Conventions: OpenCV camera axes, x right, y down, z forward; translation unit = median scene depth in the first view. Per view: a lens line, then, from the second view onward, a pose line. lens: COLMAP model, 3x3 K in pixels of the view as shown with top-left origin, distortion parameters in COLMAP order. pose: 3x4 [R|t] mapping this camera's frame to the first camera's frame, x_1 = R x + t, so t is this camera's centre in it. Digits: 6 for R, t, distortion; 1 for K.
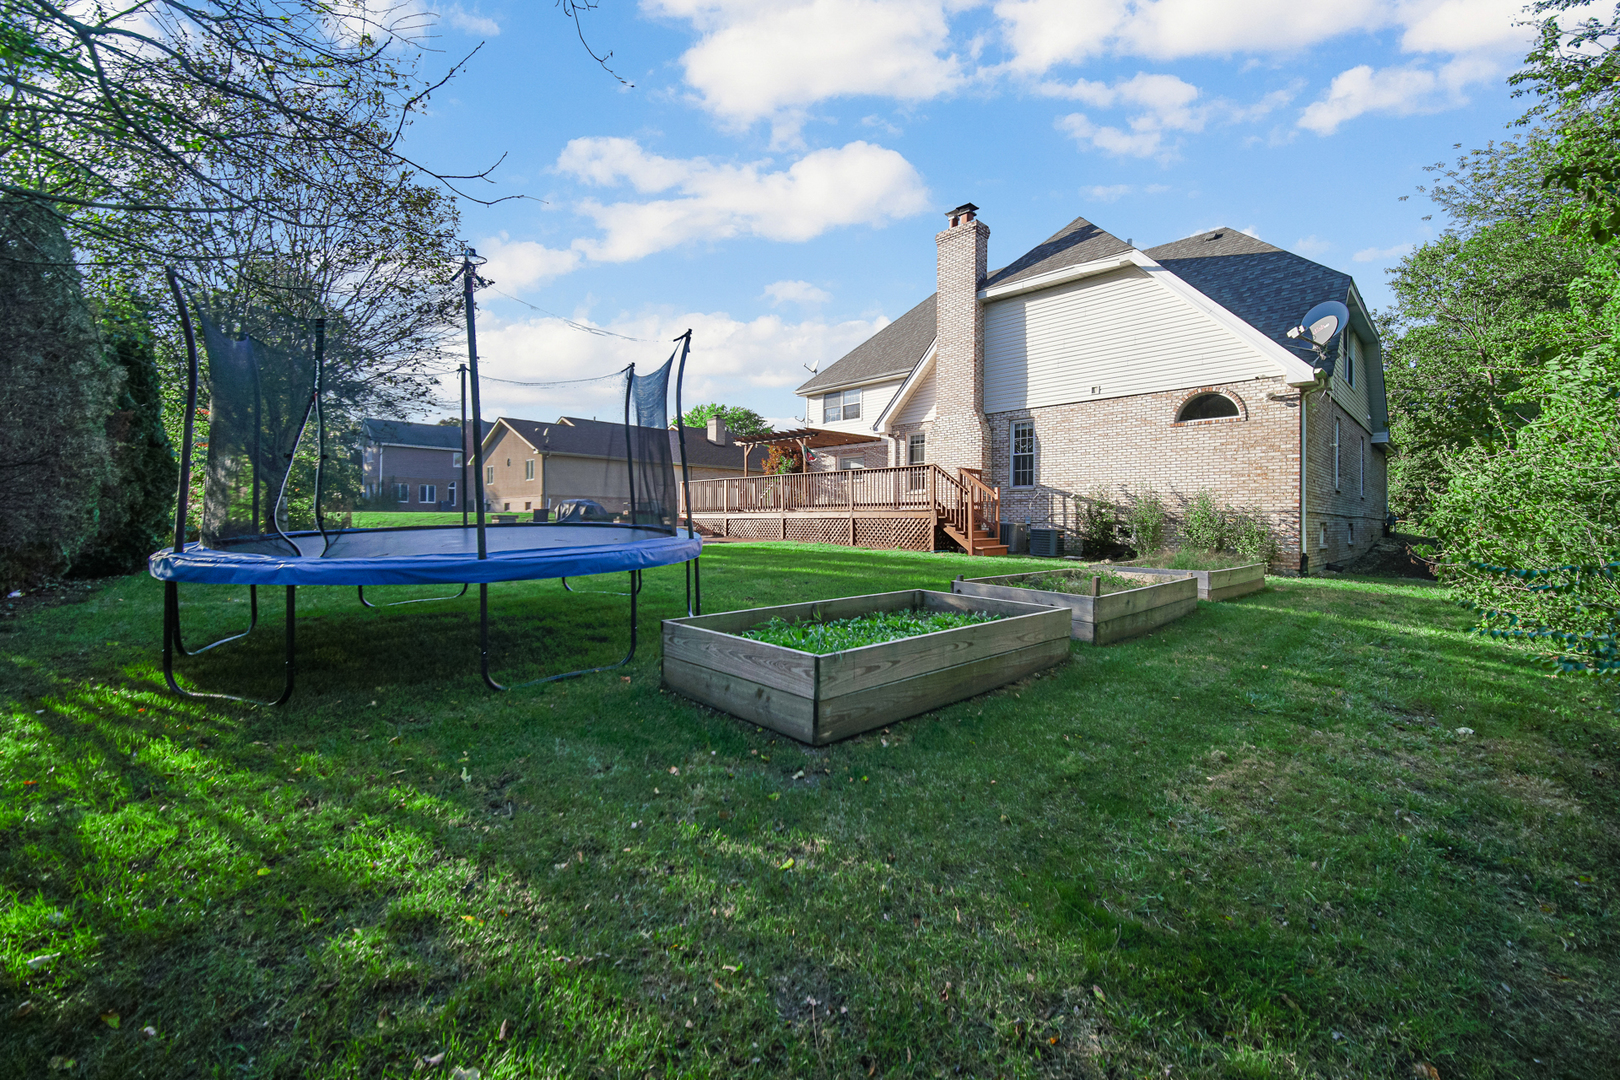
lens RADIAL K [[651.1, 0, 812.8], [0, 651.1, 521.6], [0, 0, 1]] dist [-0.000003, 0.000023]
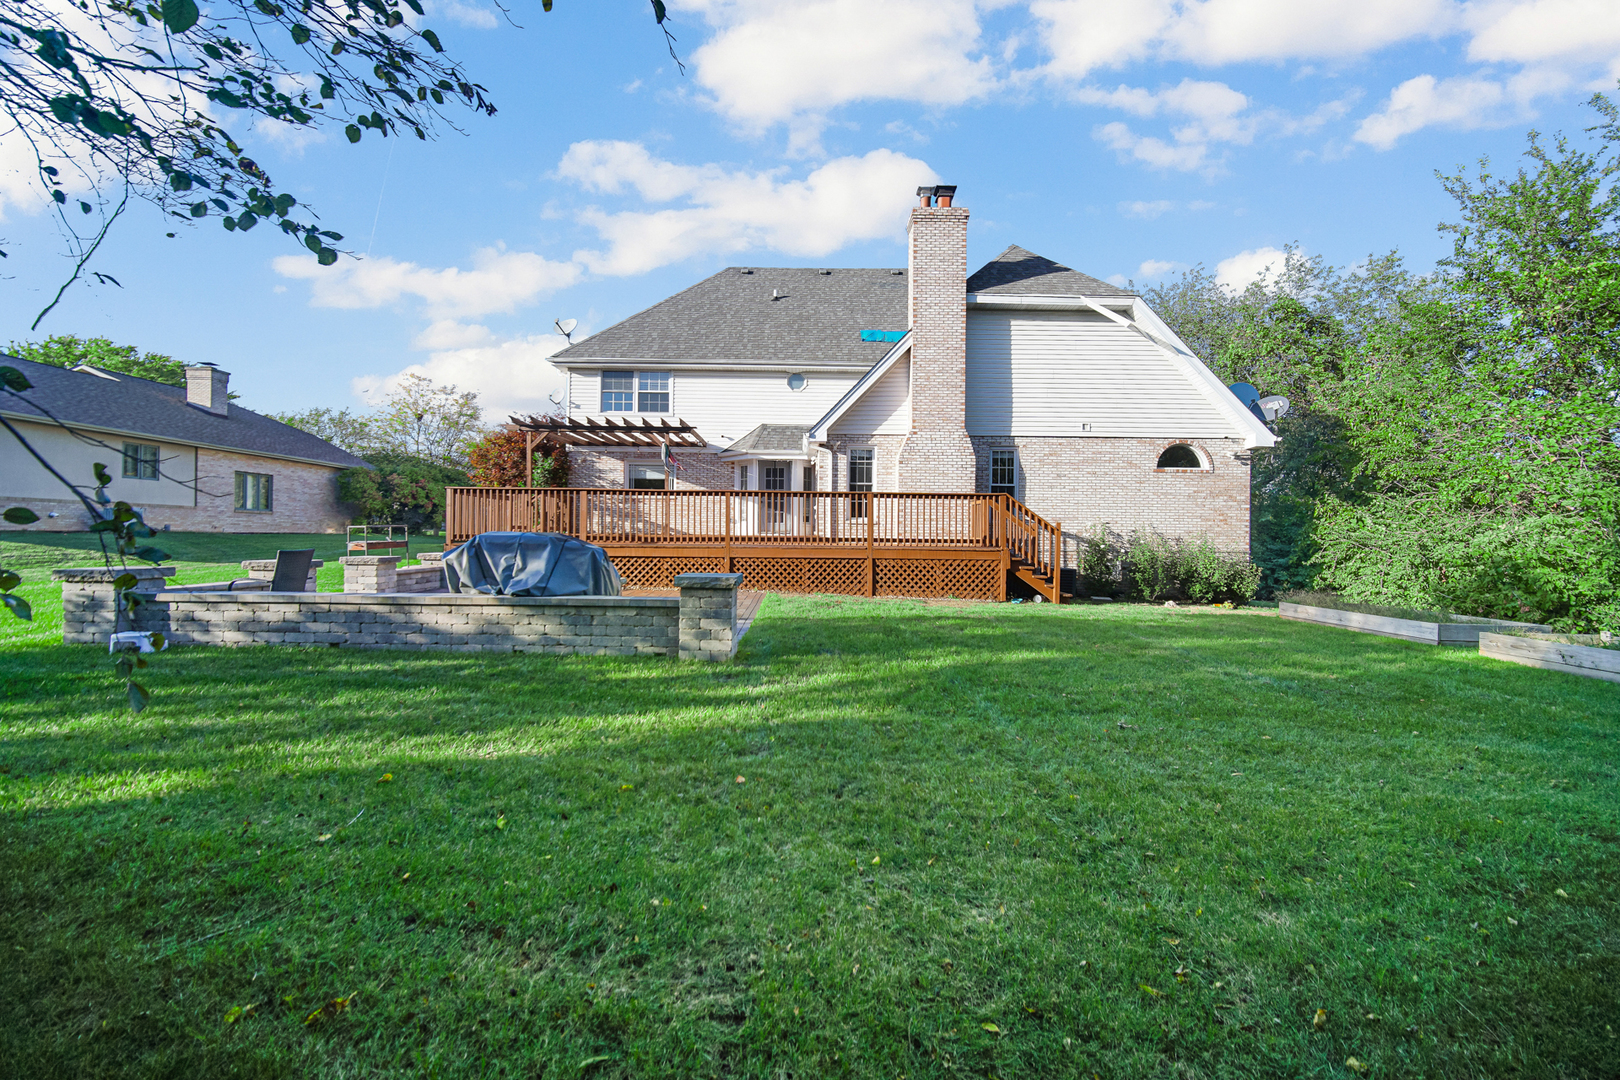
lens RADIAL K [[631.0, 0, 803.2], [0, 631.0, 536.2], [0, 0, 1]] dist [-0.002122, -0.000045]
pose [[0.698130, 0.001741, 0.715969, -0.472825], [-0.006920, 0.999967, 0.004316, -0.030979], [-0.715938, -0.007968, 0.698119, 0.541141]]
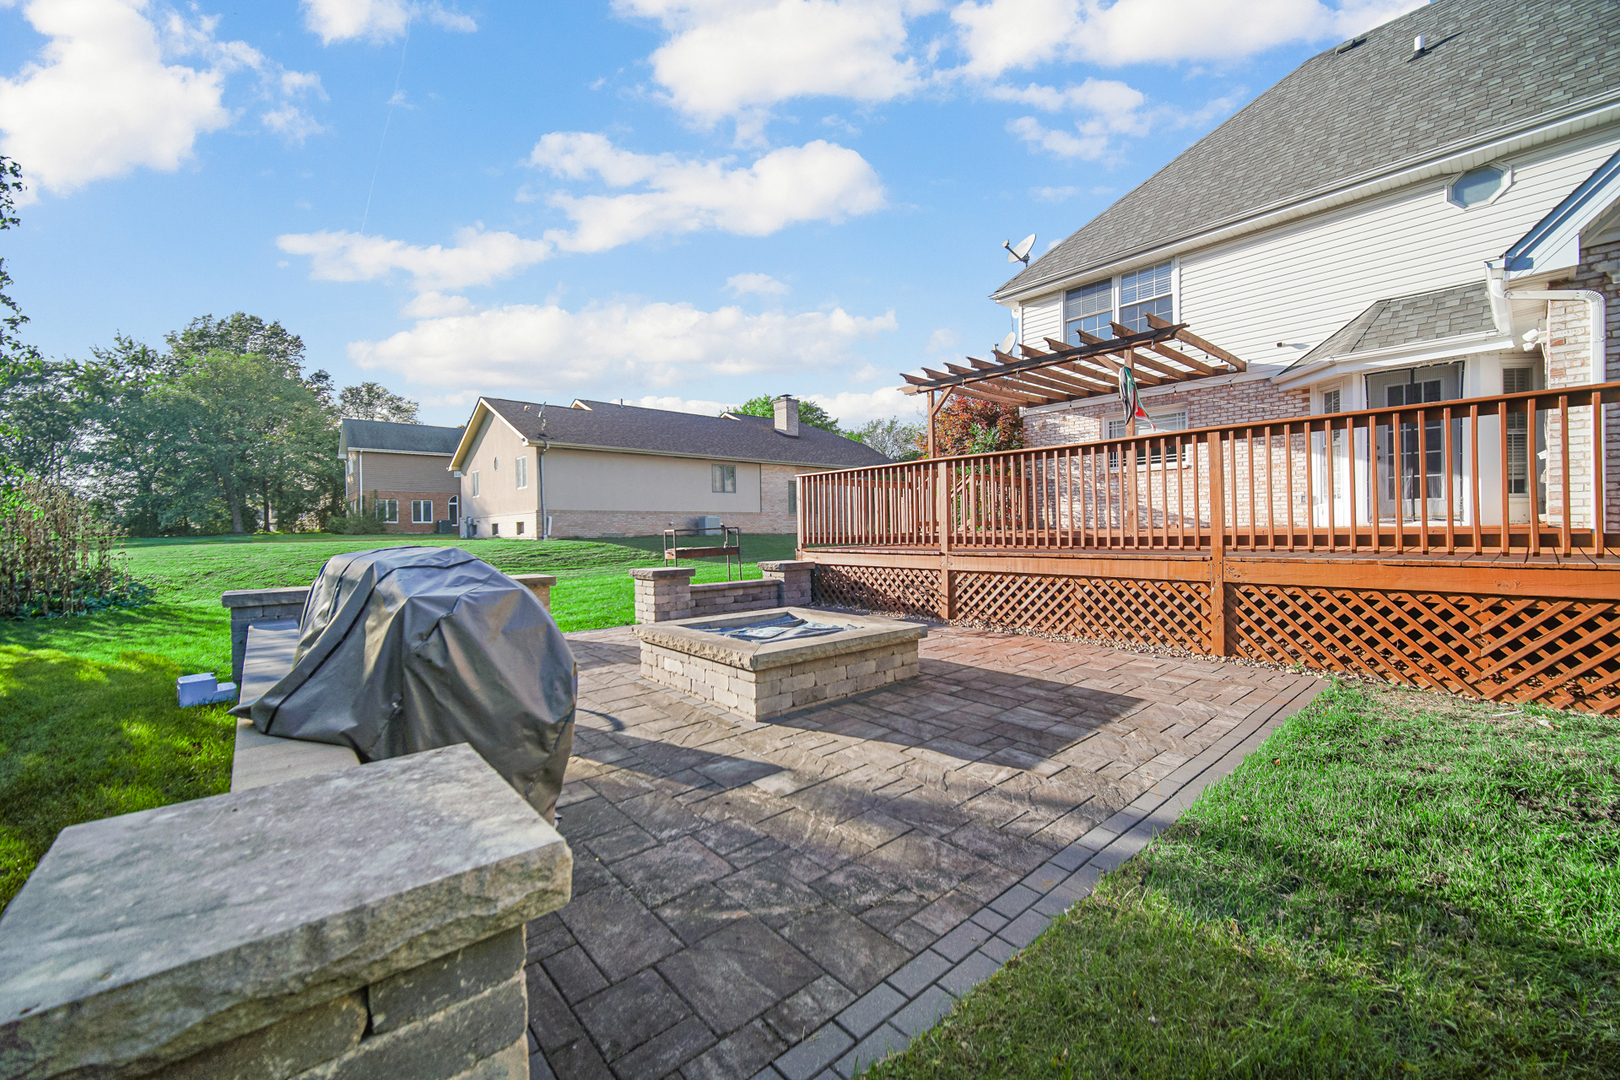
lens RADIAL K [[631.0, 0, 803.2], [0, 631.0, 536.2], [0, 0, 1]] dist [-0.002122, -0.000045]
pose [[0.997626, -0.019213, -0.066135, -0.222116], [0.019974, 0.999742, 0.010855, -0.033334], [0.065909, -0.012151, 0.997752, 0.762799]]
